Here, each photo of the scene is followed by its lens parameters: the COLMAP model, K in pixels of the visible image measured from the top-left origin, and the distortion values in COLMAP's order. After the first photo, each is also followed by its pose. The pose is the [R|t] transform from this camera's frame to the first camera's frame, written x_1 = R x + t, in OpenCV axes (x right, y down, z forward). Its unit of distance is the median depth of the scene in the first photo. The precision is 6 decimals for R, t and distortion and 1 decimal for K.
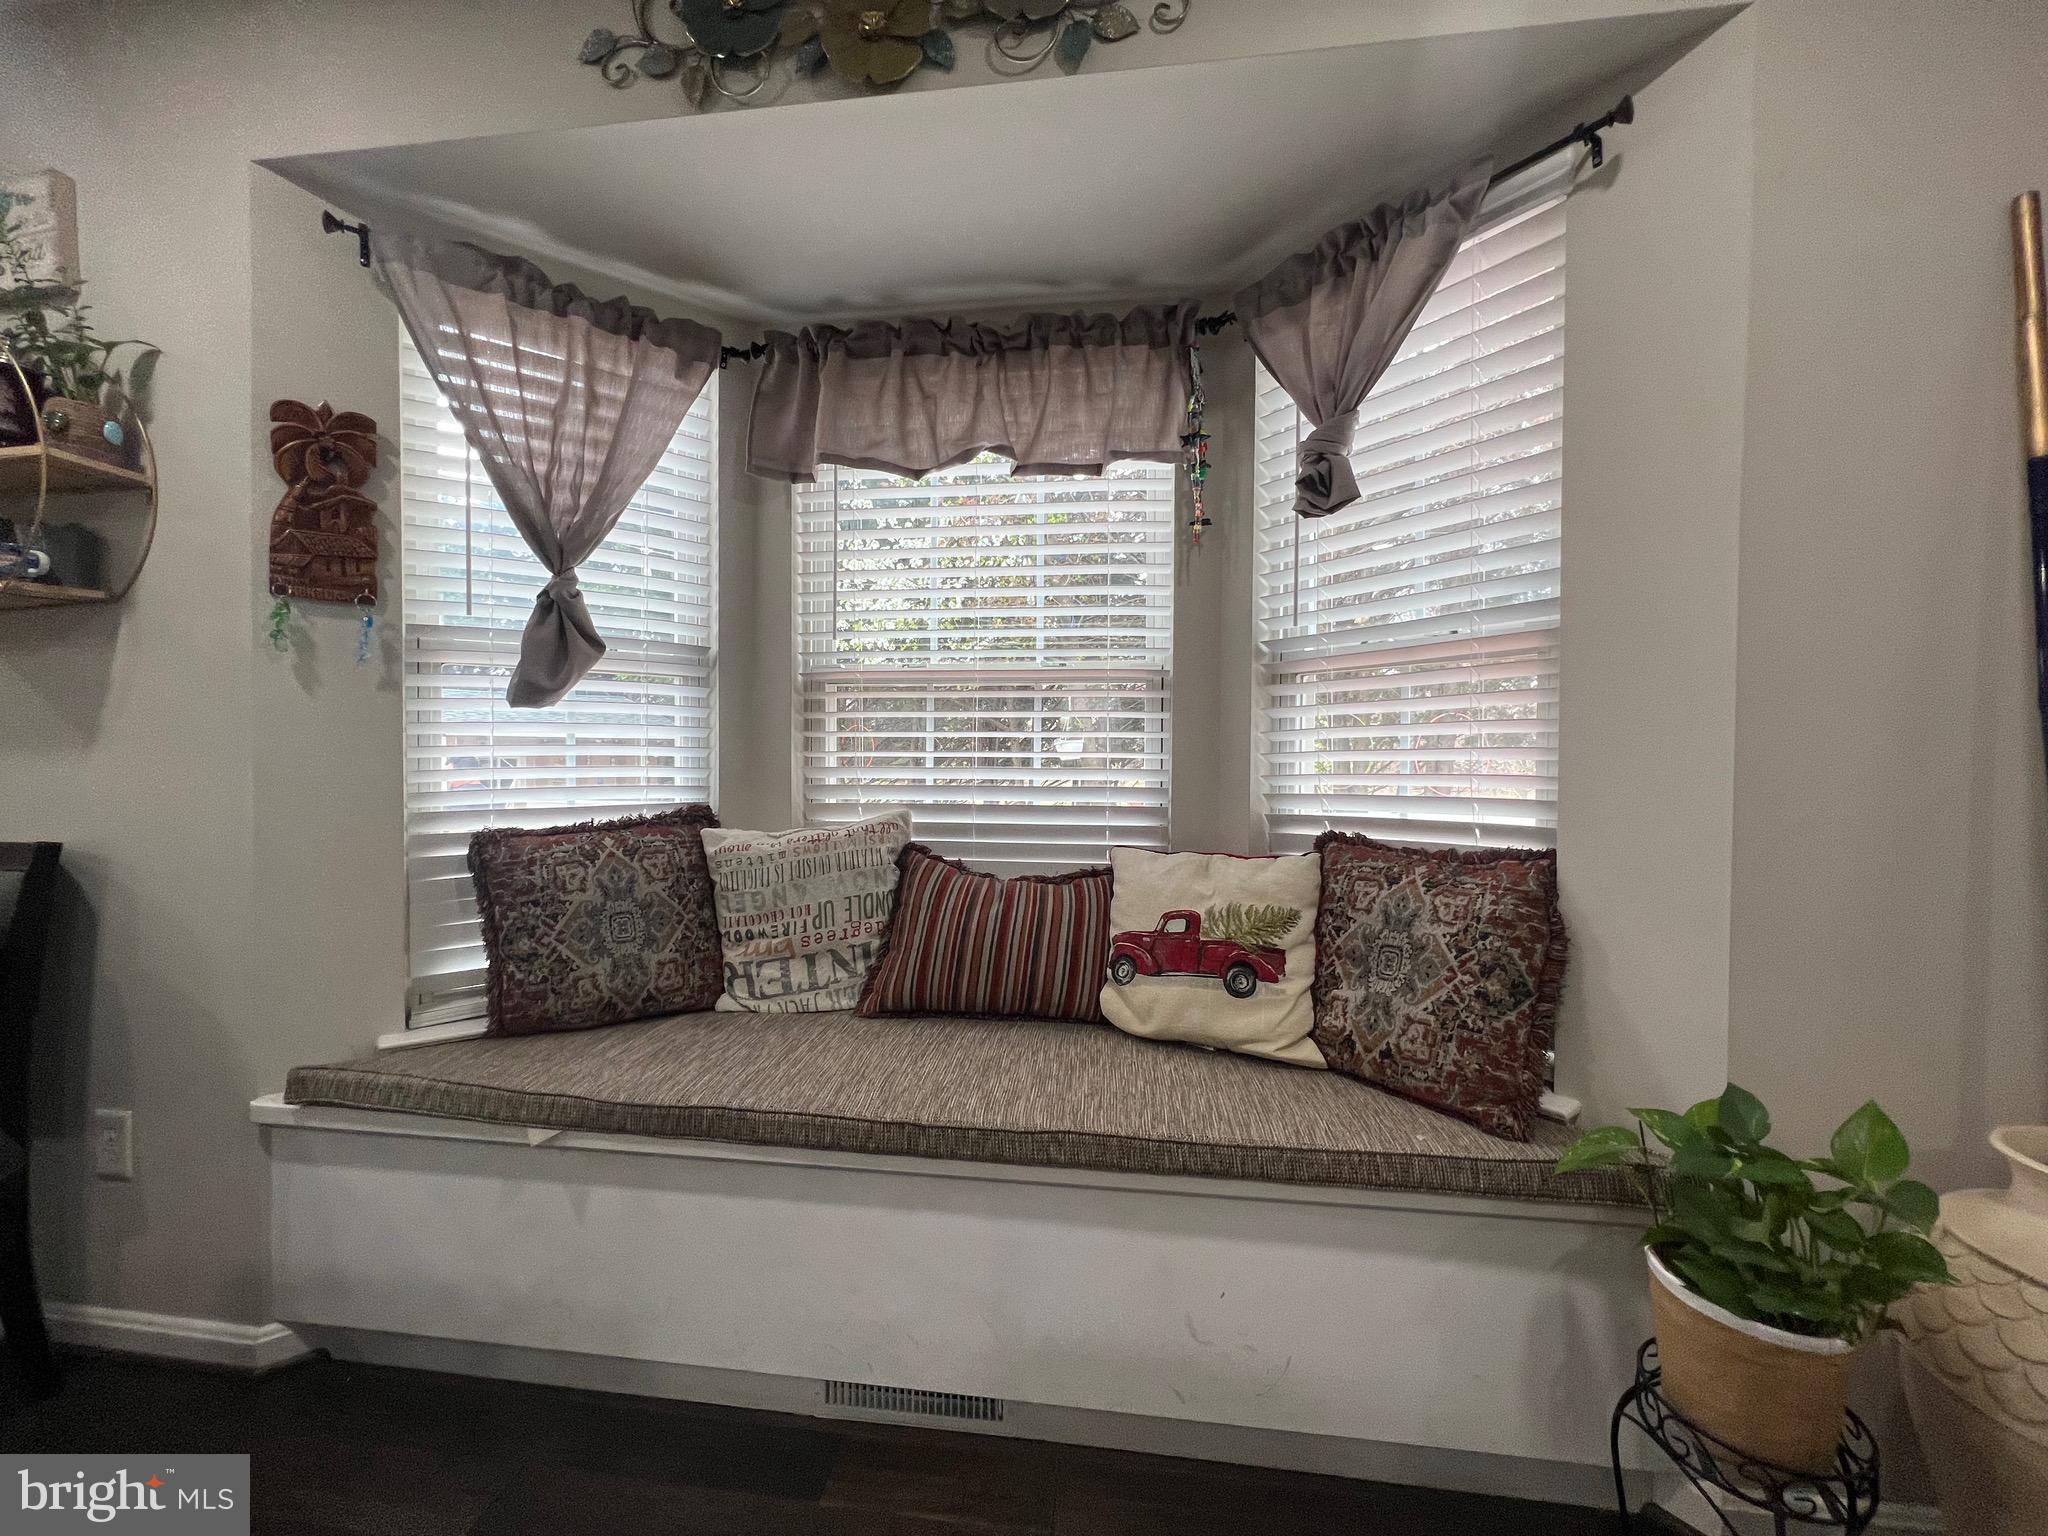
lens RADIAL K [[820.7, 0, 1015.2], [0, 820.7, 759.5], [0, 0, 1]] dist [-0.000487, -0.000115]
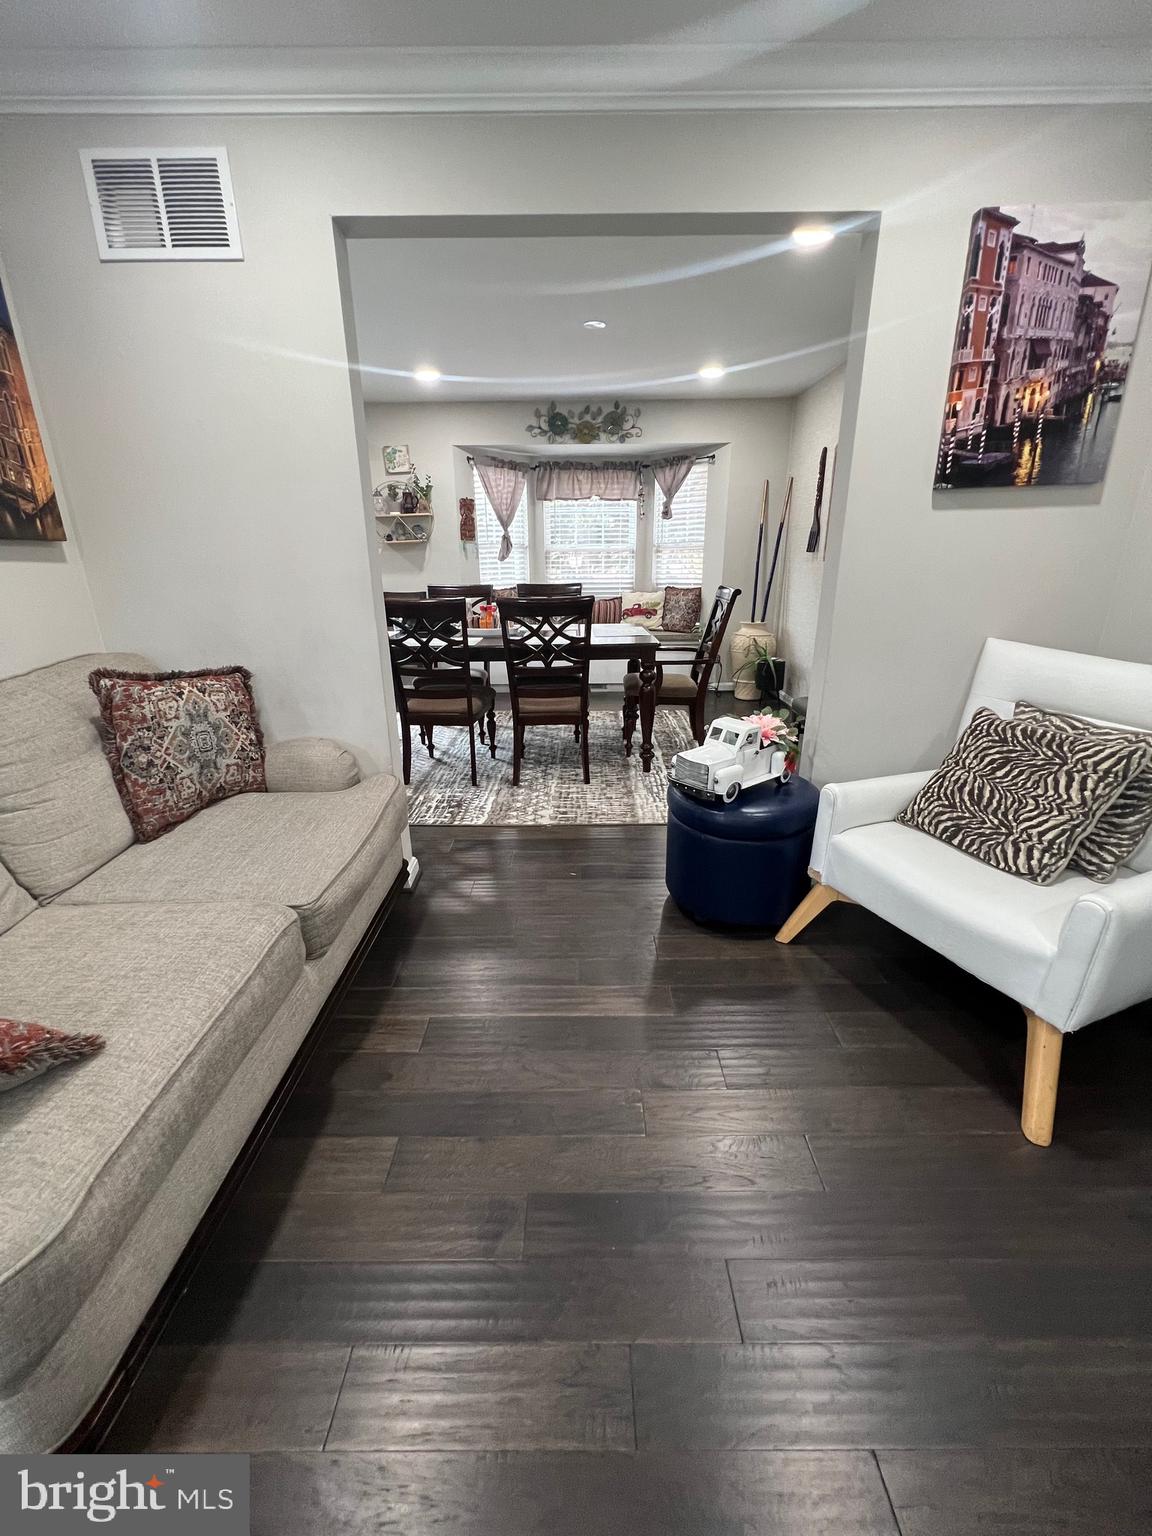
lens RADIAL K [[615.5, 0, 579.9], [0, 615.5, 768.3], [0, 0, 1]] dist [-0.000487, -0.000115]
pose [[0.992073, -0.052631, 0.114108, -0.622104], [0.014061, 0.948855, 0.315398, -0.044969], [-0.124871, -0.311294, 0.942074, -2.785093]]
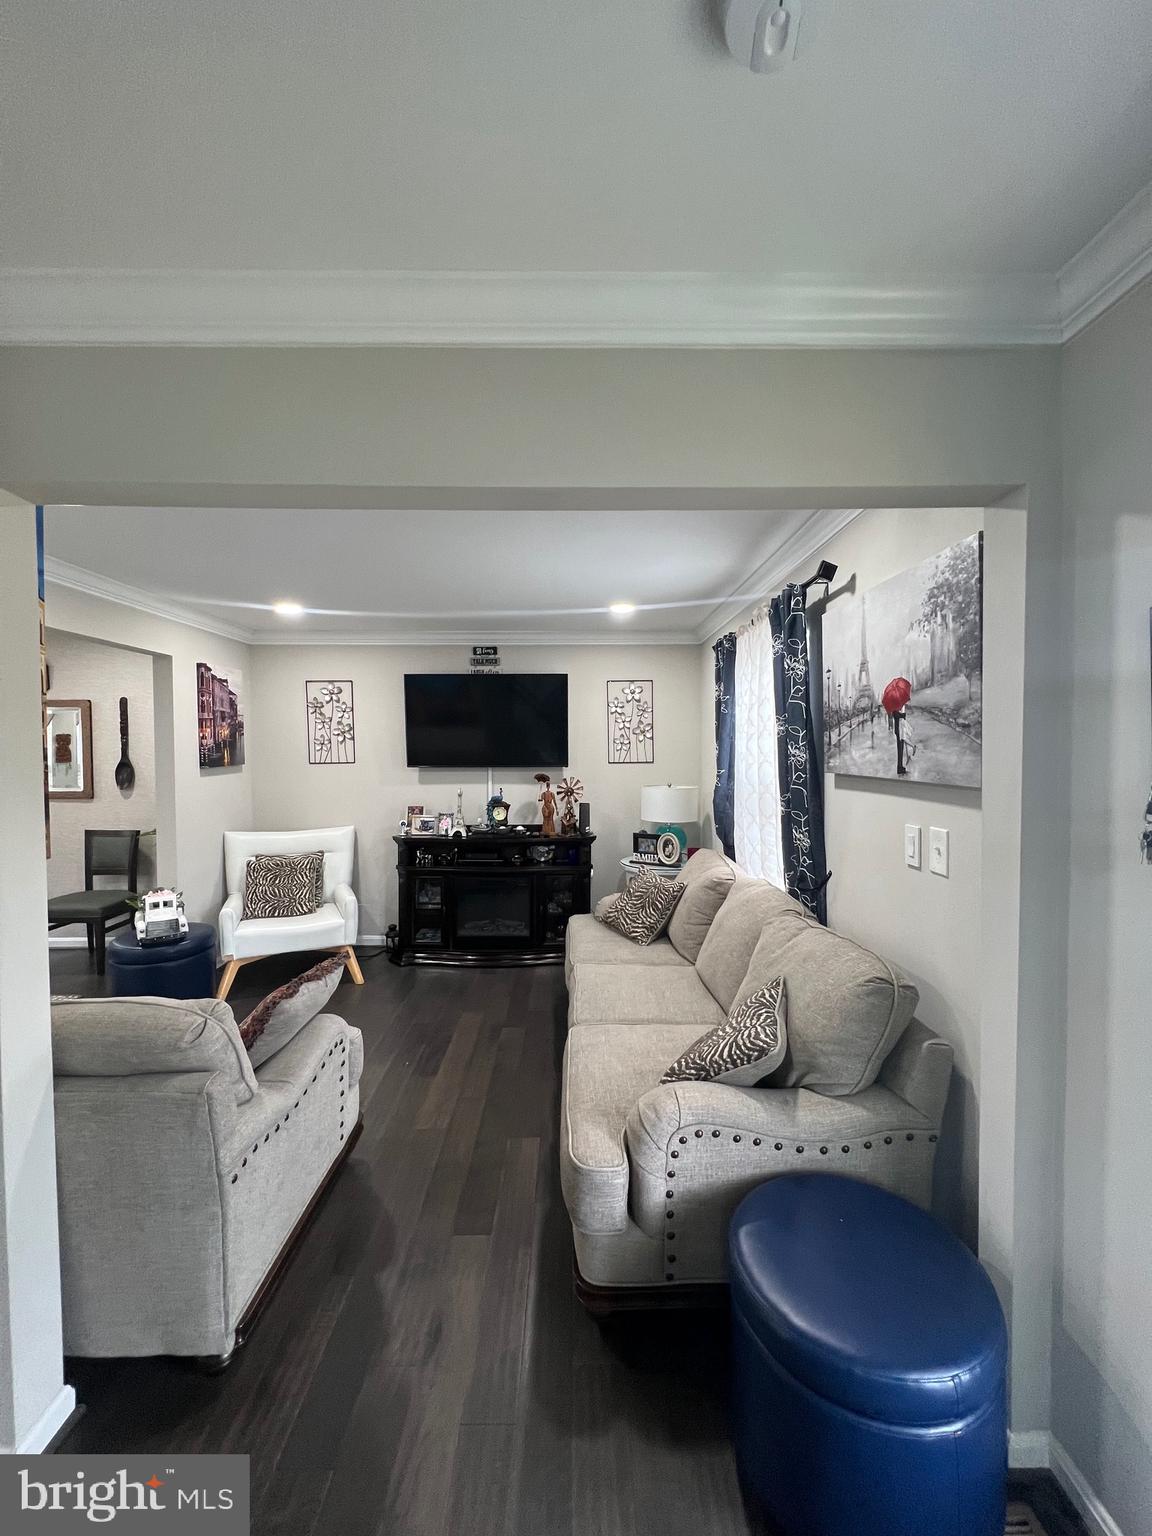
lens RADIAL K [[615.5, 0, 573.0], [0, 615.5, 771.0], [0, 0, 1]] dist [-0.000487, -0.000115]
pose [[-0.120767, -0.037955, 0.991955, -2.660837], [0.014129, 0.999102, 0.039949, -0.258795], [-0.992580, 0.018840, -0.120123, -2.799409]]
